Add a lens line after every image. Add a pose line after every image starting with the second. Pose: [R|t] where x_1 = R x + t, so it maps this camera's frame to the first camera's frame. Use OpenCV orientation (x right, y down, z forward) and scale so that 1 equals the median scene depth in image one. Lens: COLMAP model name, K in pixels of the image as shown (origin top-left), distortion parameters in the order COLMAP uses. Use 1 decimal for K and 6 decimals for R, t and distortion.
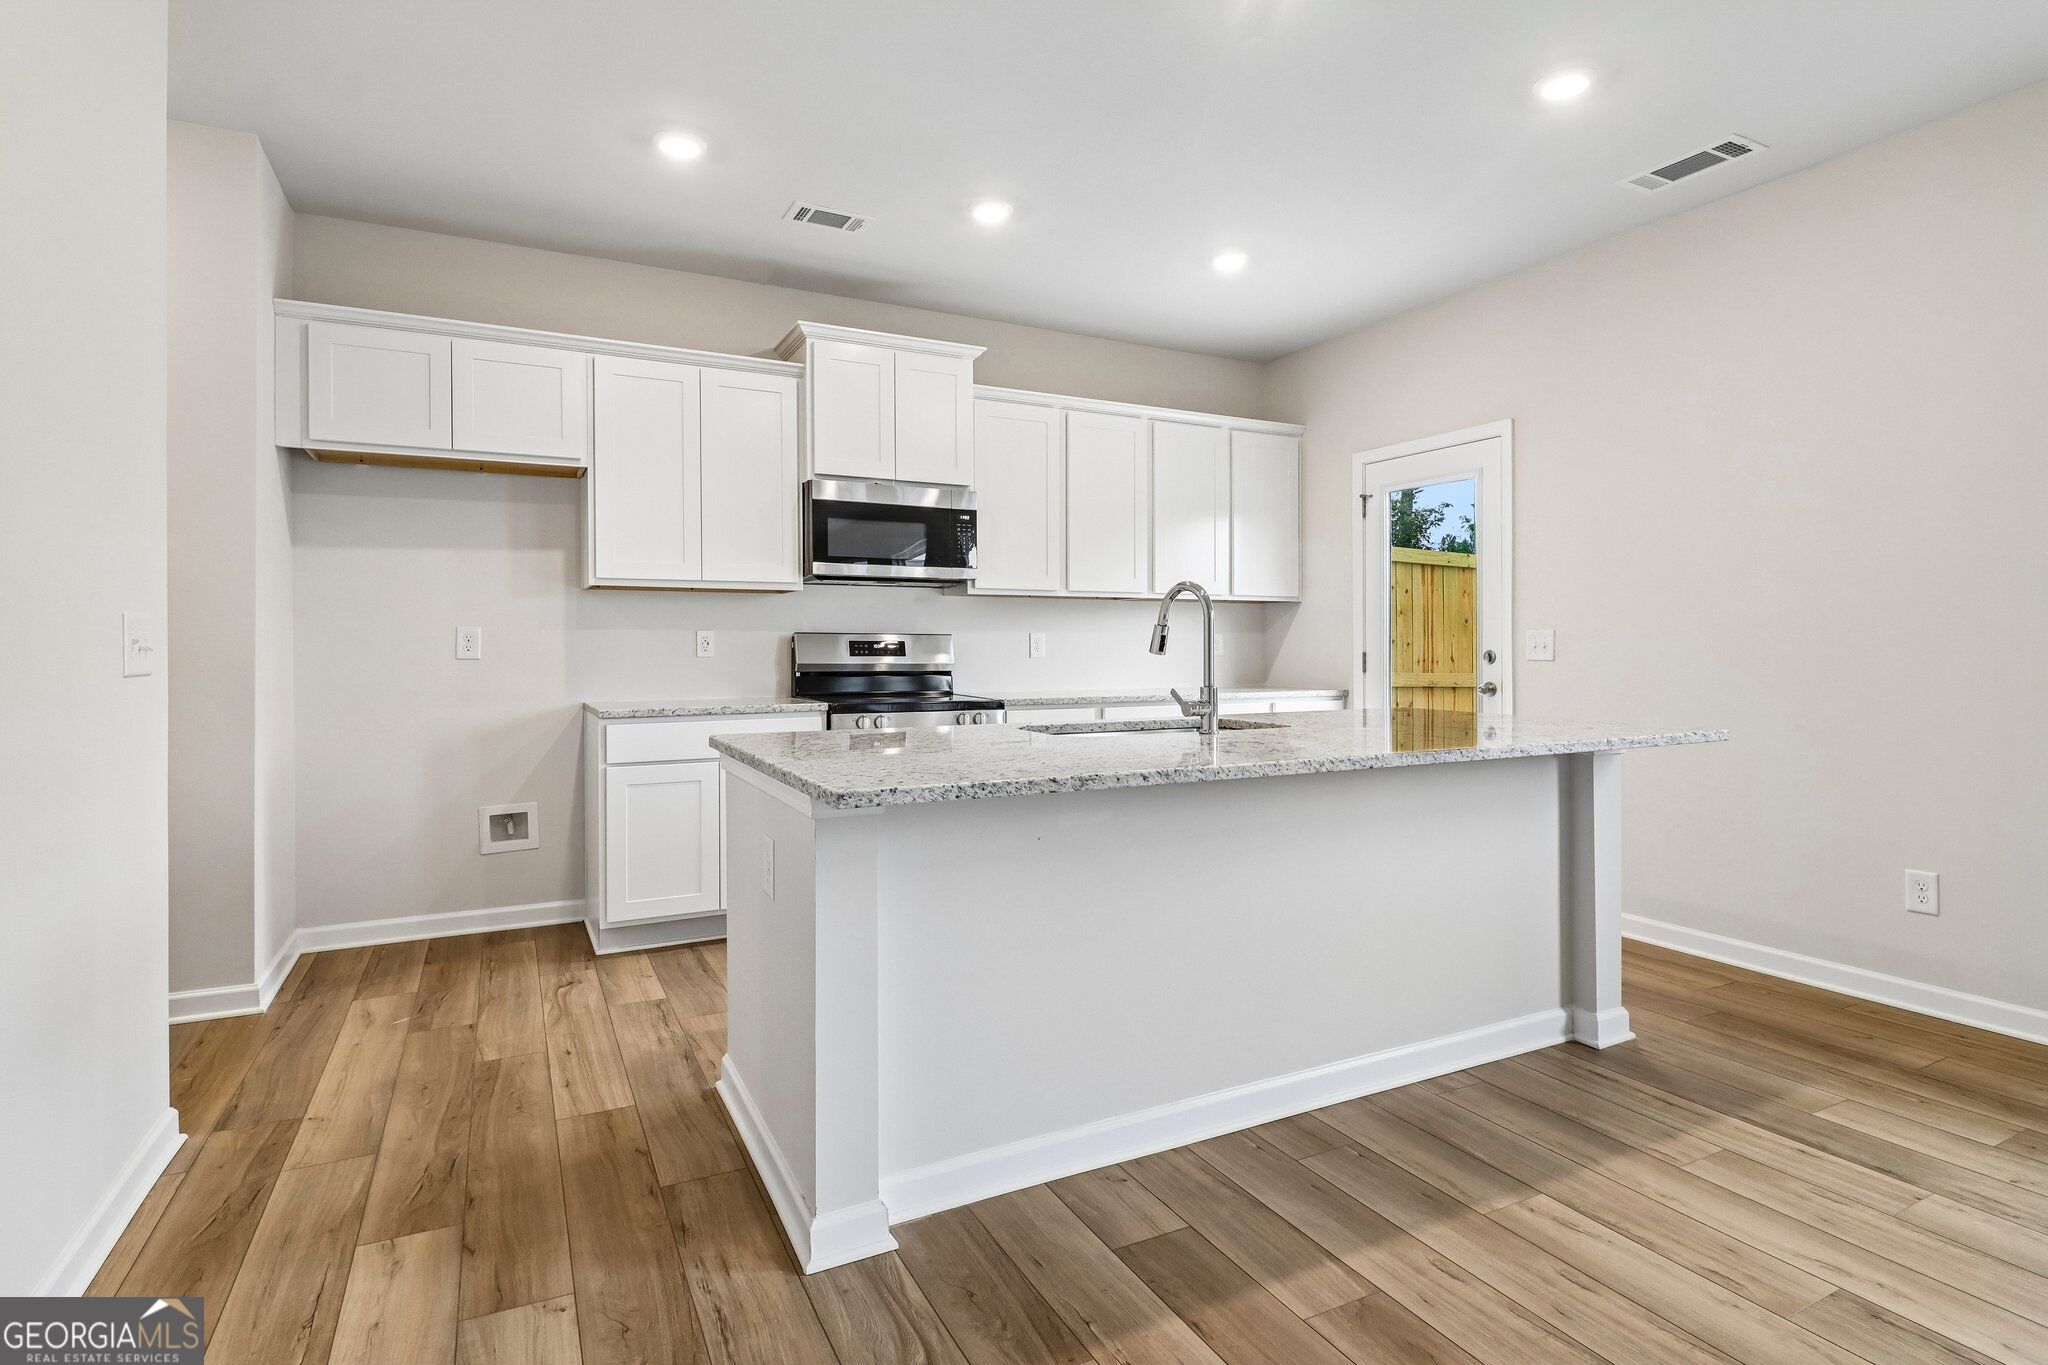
lens RADIAL K [[1041.9, 0, 1024.0], [0, 1041.9, 670.1], [0, 0, 1]] dist [0.002438, 0.000769]
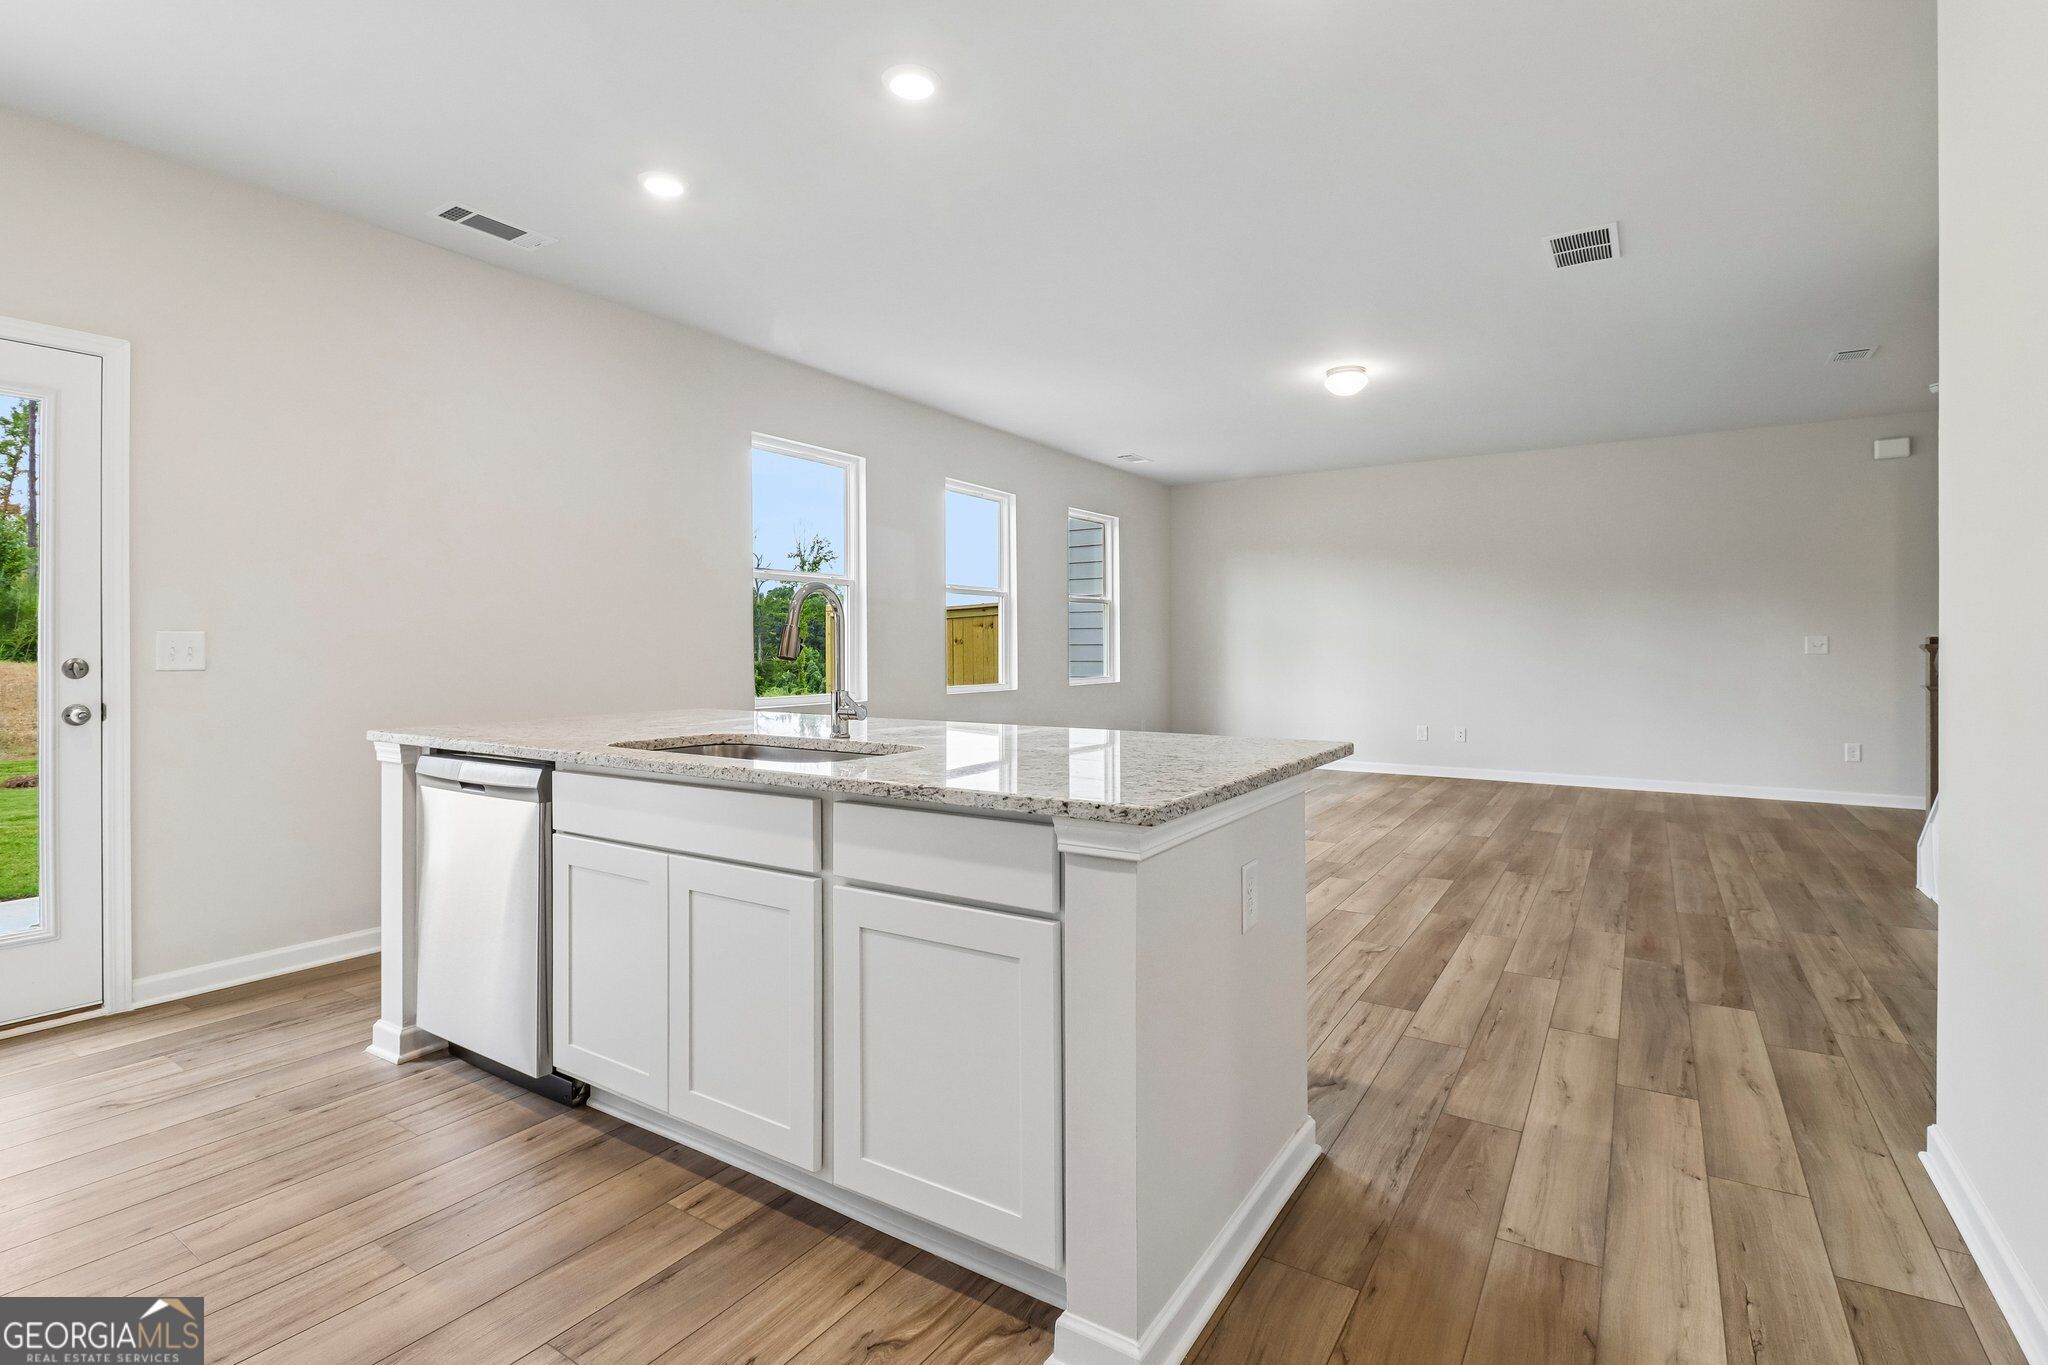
lens RADIAL K [[975.8, 0, 1021.5], [0, 975.8, 664.1], [0, 0, 1]] dist [0.013505, -0.003376]
pose [[-0.506481, -0.020716, 0.862002, -1.019884], [0.020415, 0.999143, 0.036007, -0.062002], [-0.862009, 0.035834, -0.505624, 1.860801]]
